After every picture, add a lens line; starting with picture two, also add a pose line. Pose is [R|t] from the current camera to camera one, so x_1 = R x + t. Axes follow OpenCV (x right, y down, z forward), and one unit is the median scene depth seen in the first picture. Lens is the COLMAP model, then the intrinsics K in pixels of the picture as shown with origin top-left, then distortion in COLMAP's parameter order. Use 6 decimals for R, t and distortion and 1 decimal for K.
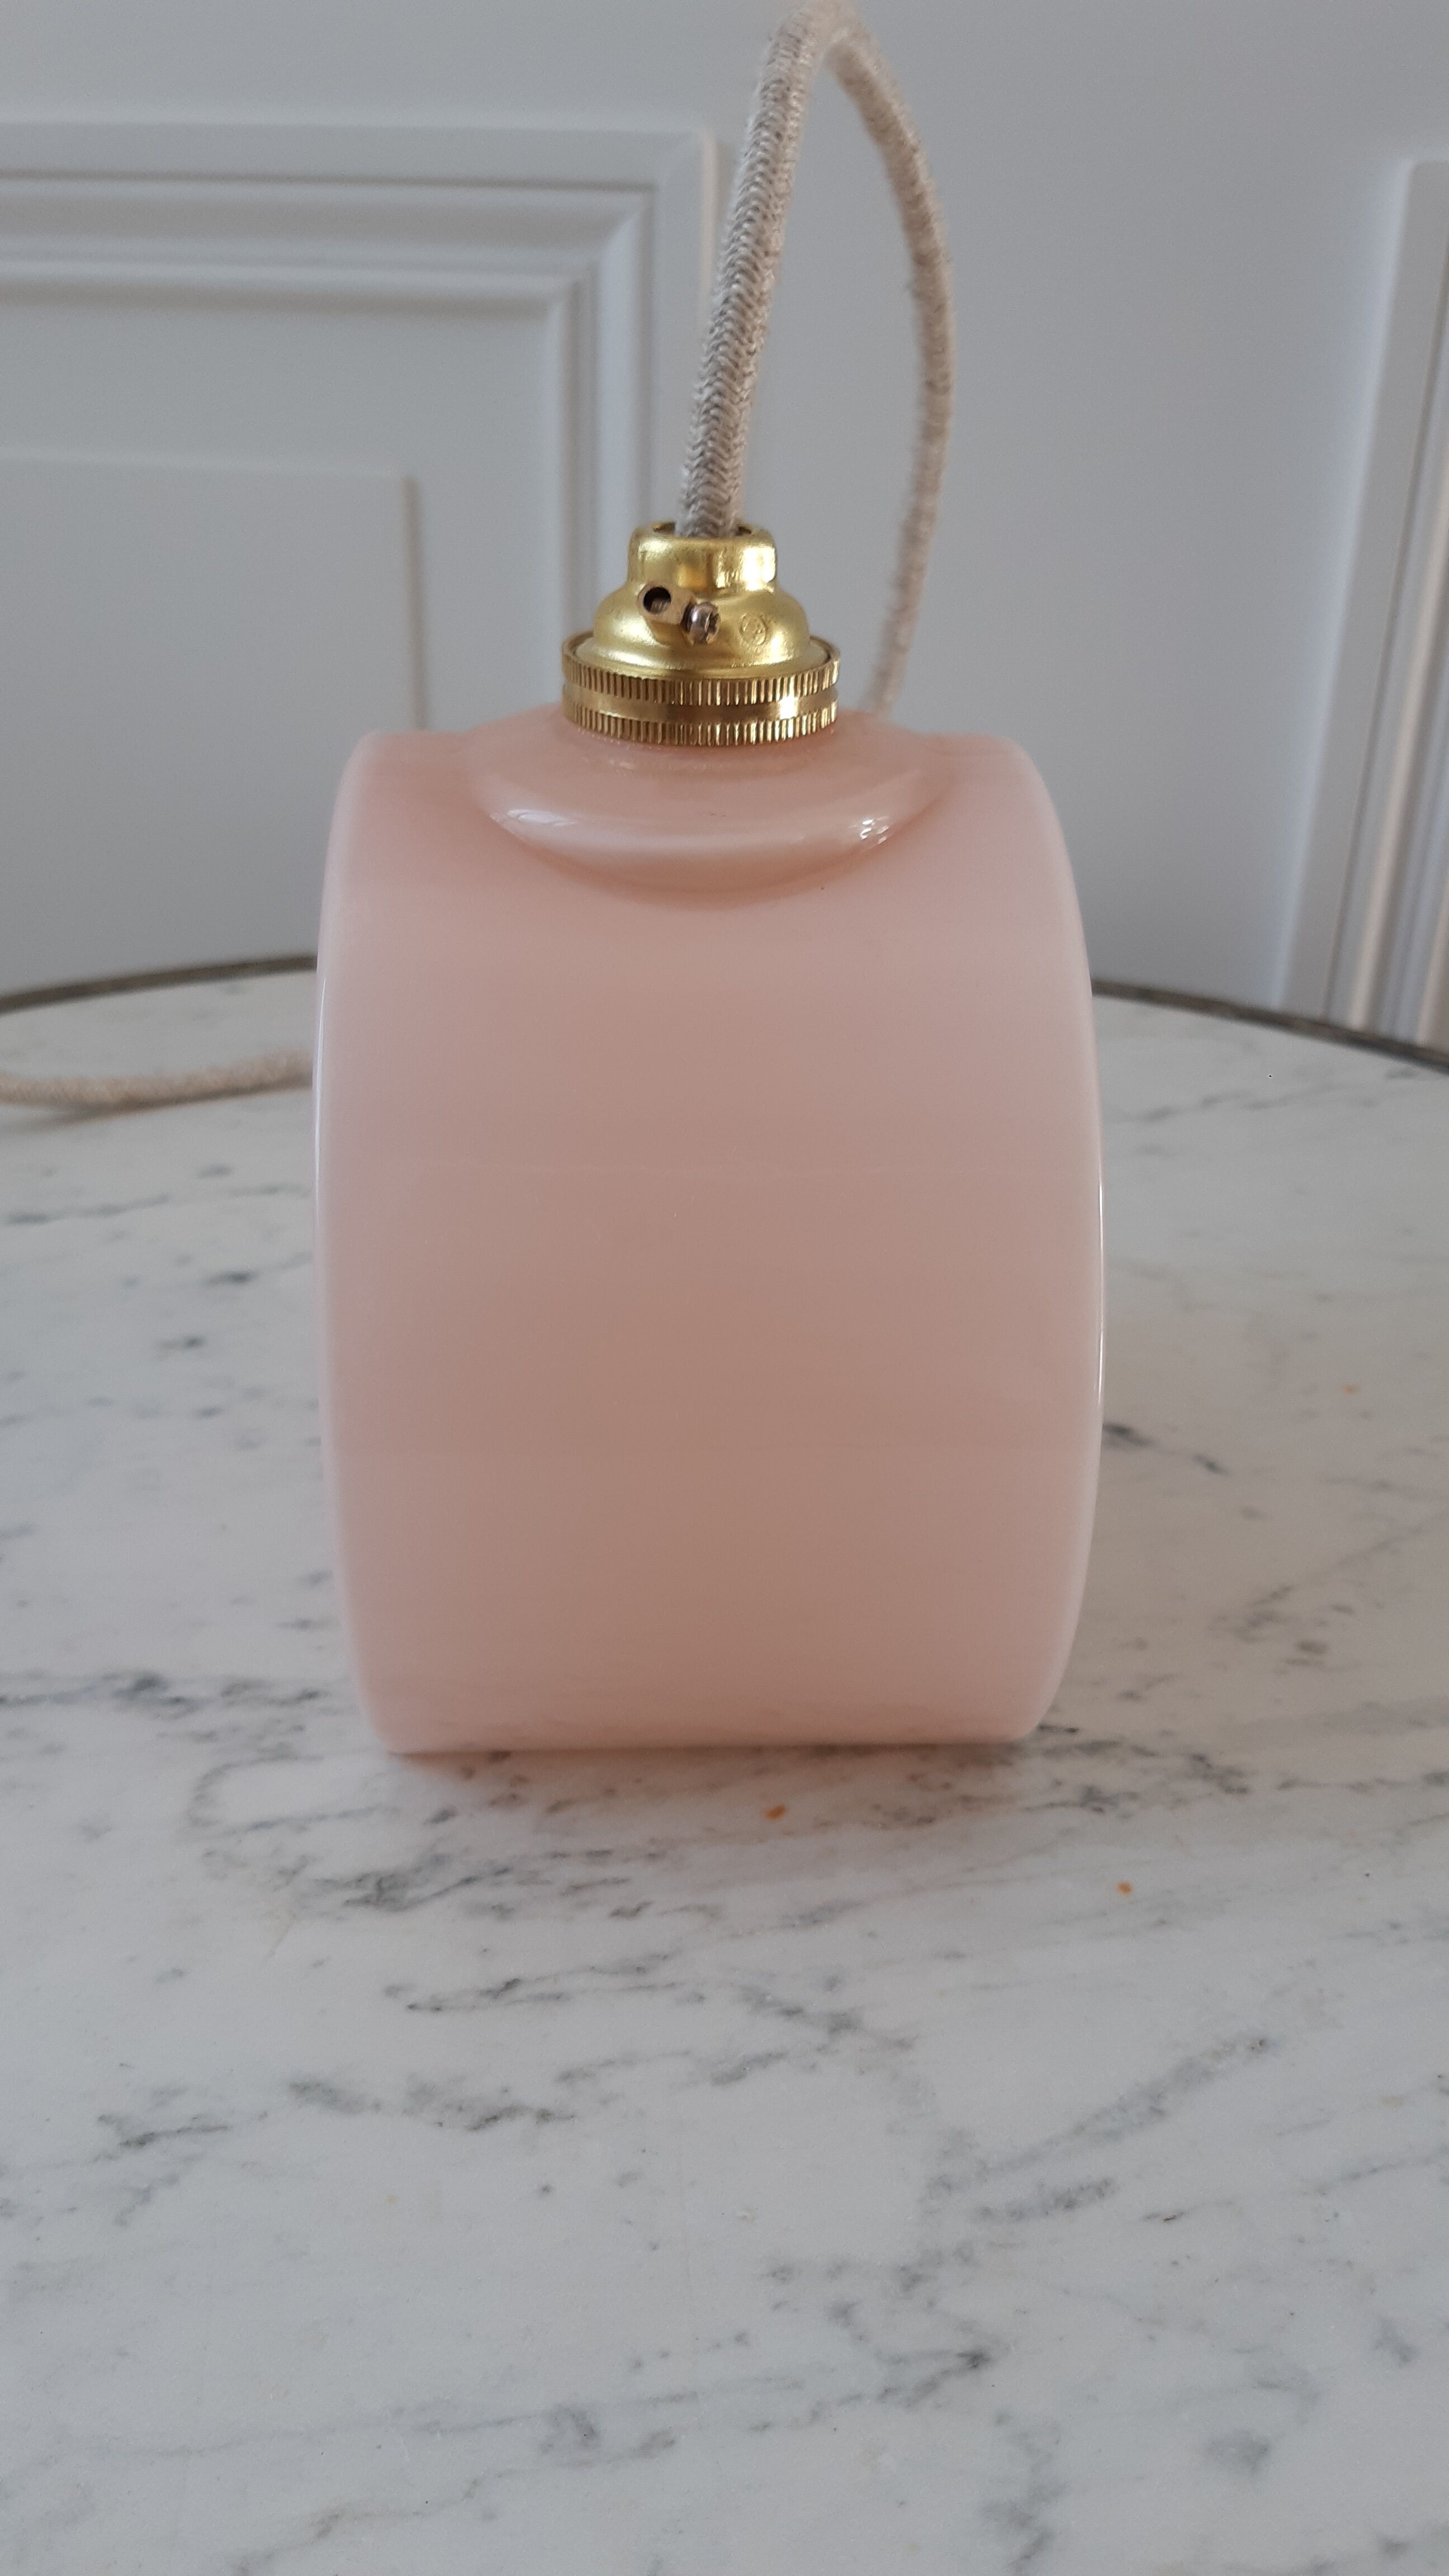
lens RADIAL K [[2040.6, 0, 724.5], [0, 2040.6, 1288.0], [0, 0, 1]] dist [0.052305, -0.145824]
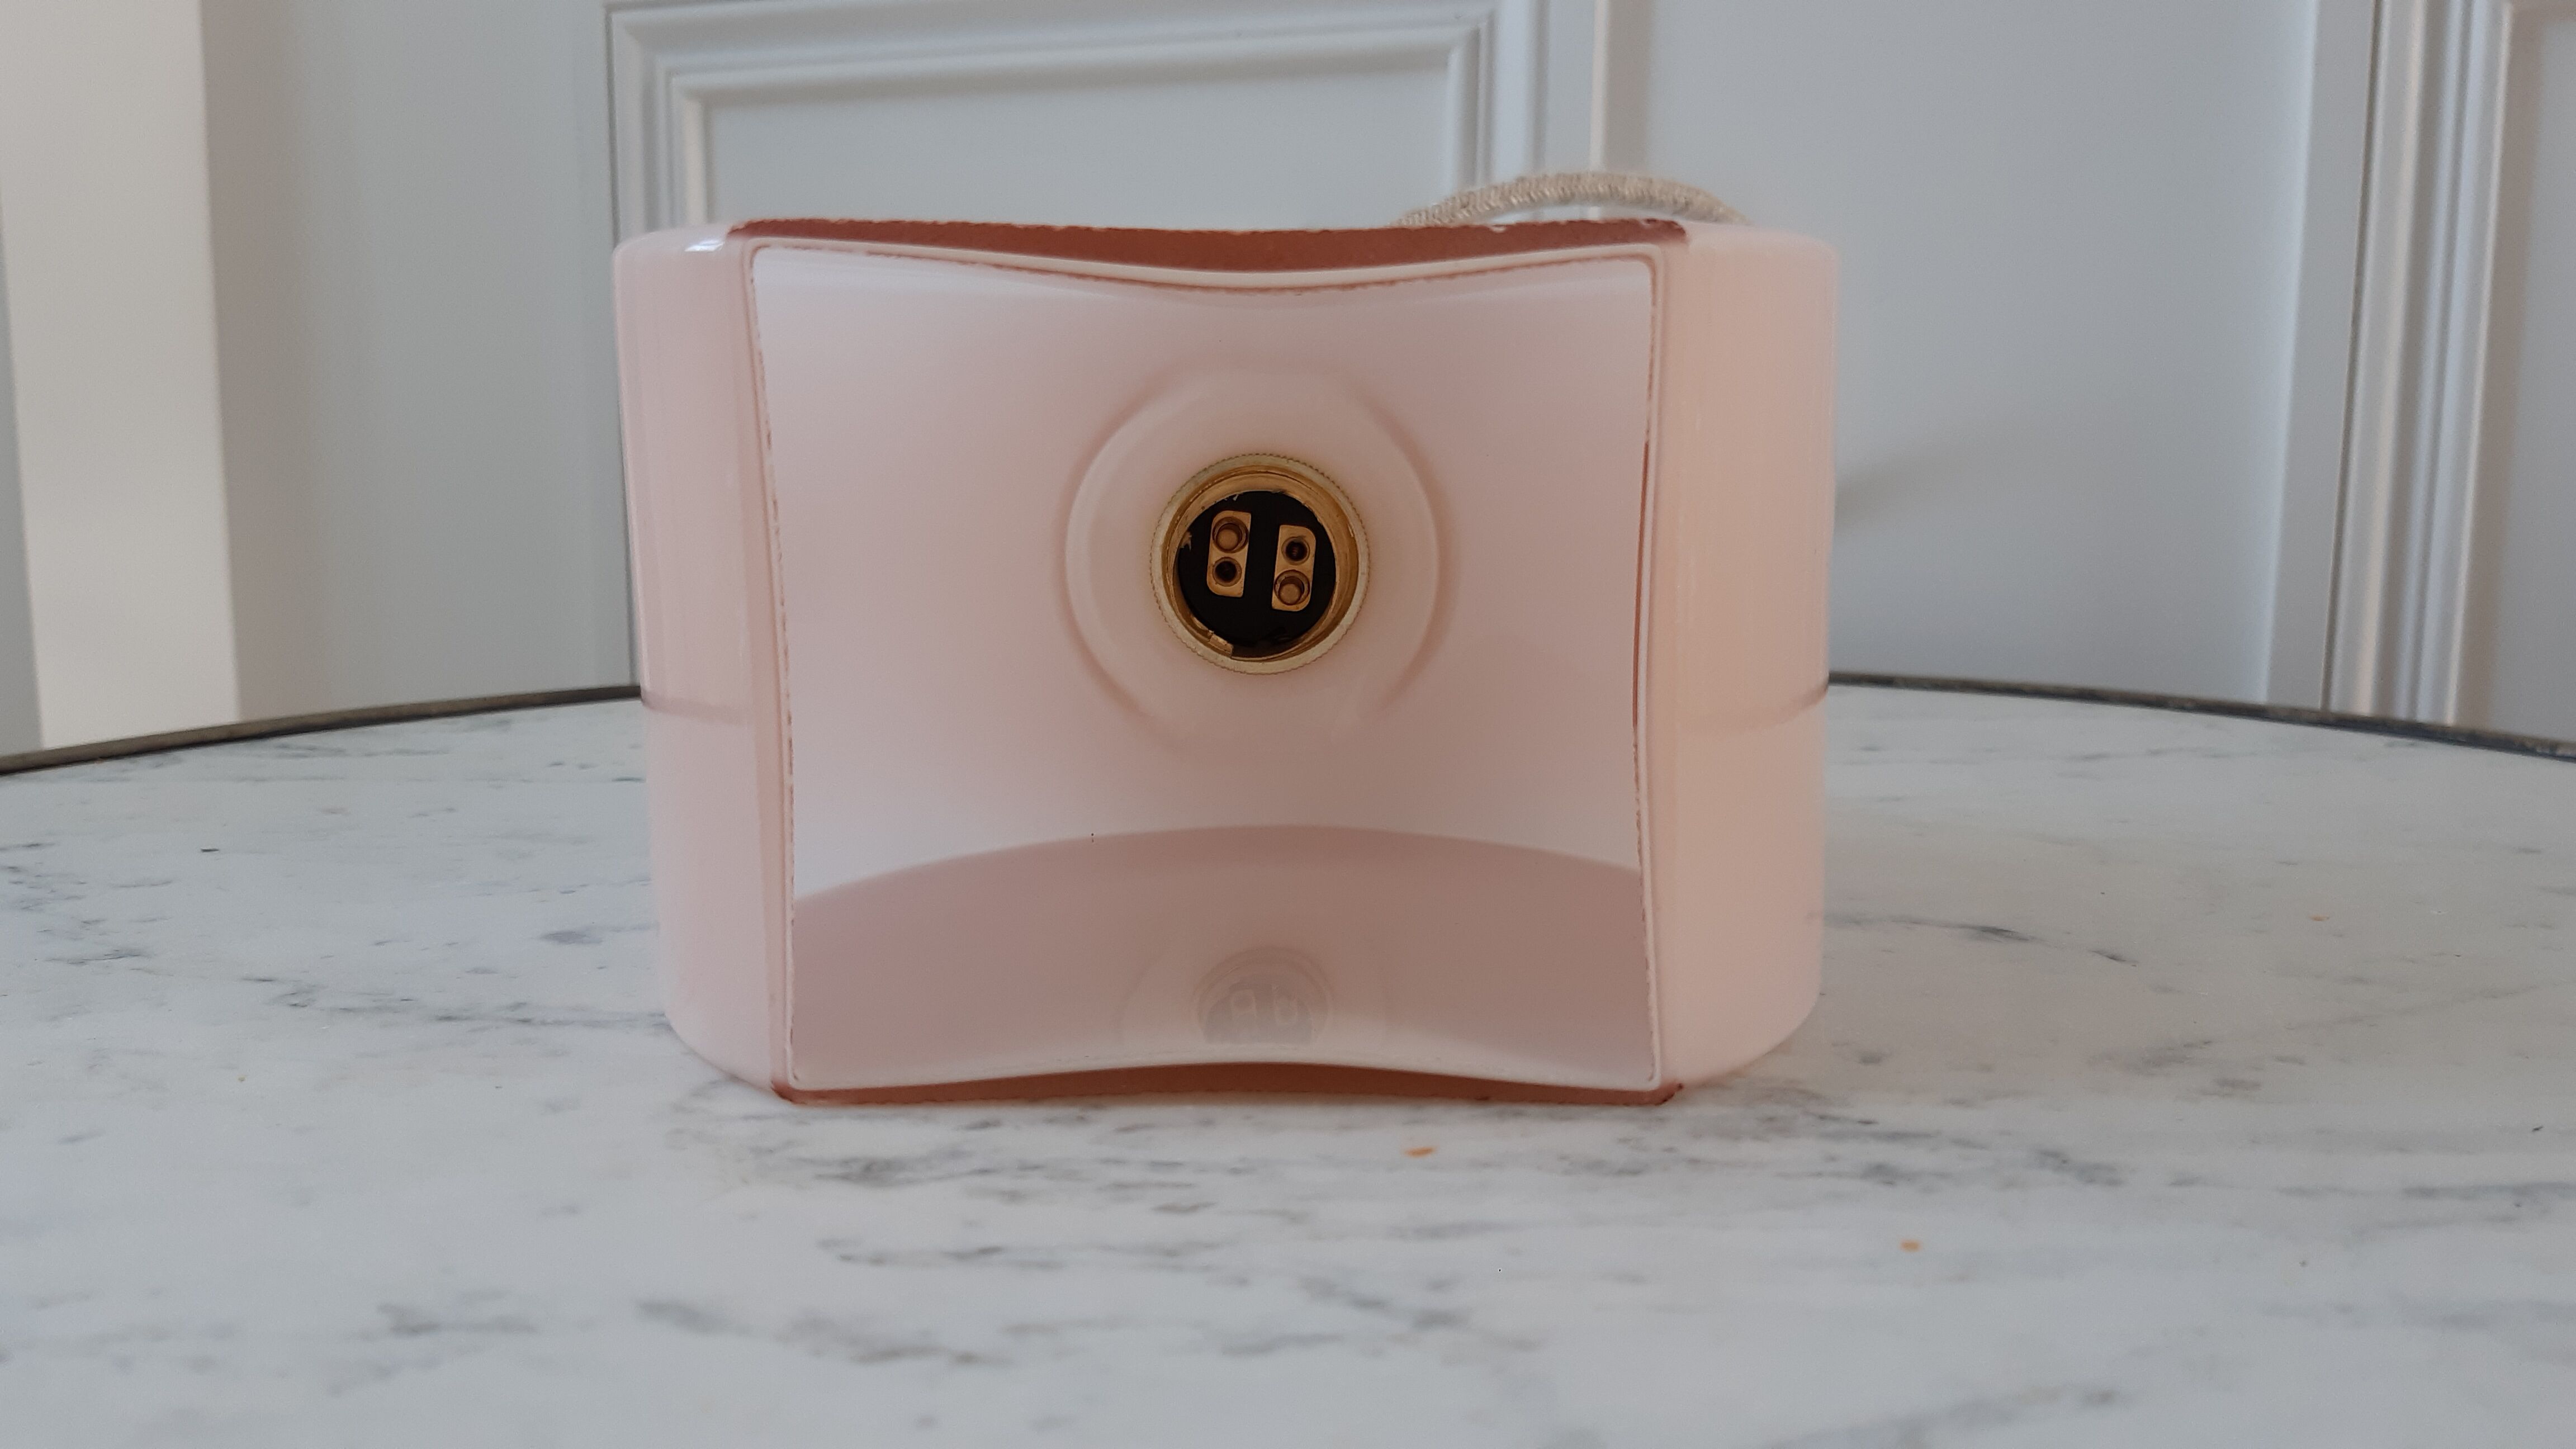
lens RADIAL K [[2040.6, 0, 1303.8], [0, 2040.6, 731.3], [0, 0, 1]] dist [0.052305, -0.145824]
pose [[0.976454, 0.012579, -0.215358, 0.137461], [-0.082249, 0.944601, -0.317748, 0.346997], [0.199430, 0.327980, 0.923394, 0.275804]]
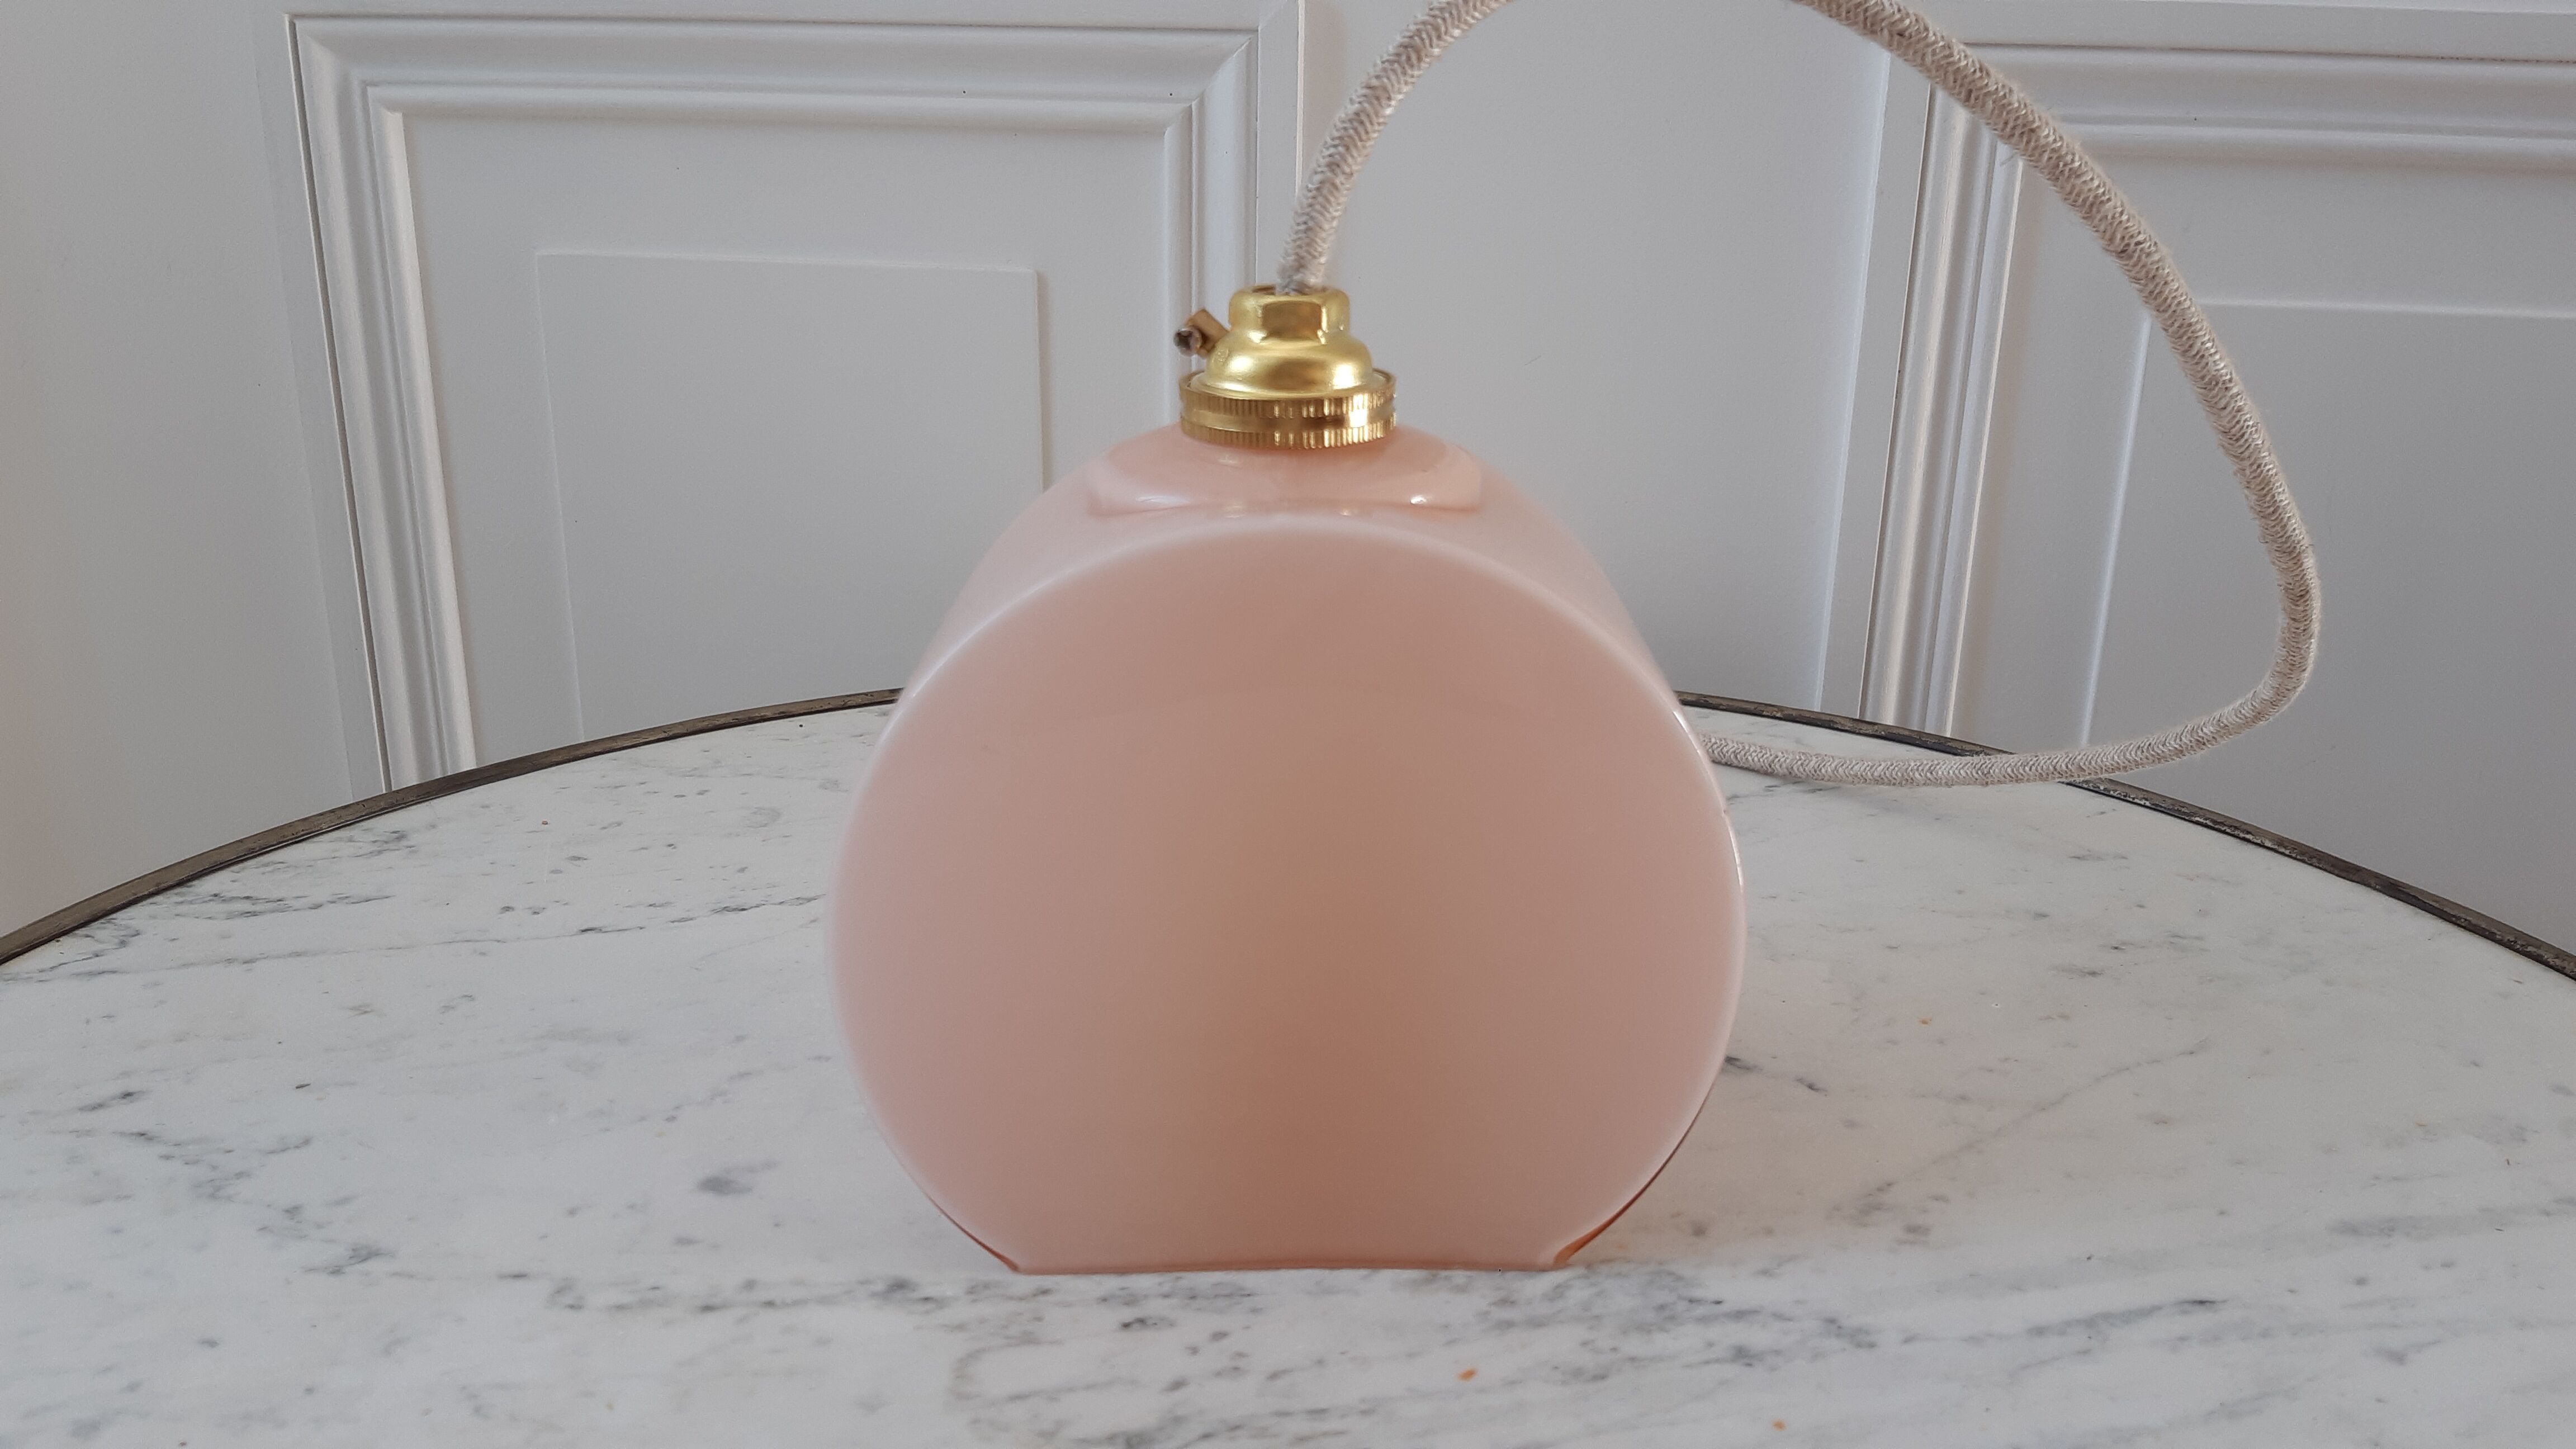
lens RADIAL K [[2011.9, 0, 1300.5], [0, 2011.9, 740.6], [0, 0, 1]] dist [0.045507, -0.111982]
pose [[0.999362, -0.022472, 0.027773, -0.090813], [0.026361, 0.988532, -0.148690, 0.071988], [-0.024113, 0.149327, 0.988494, -0.159897]]
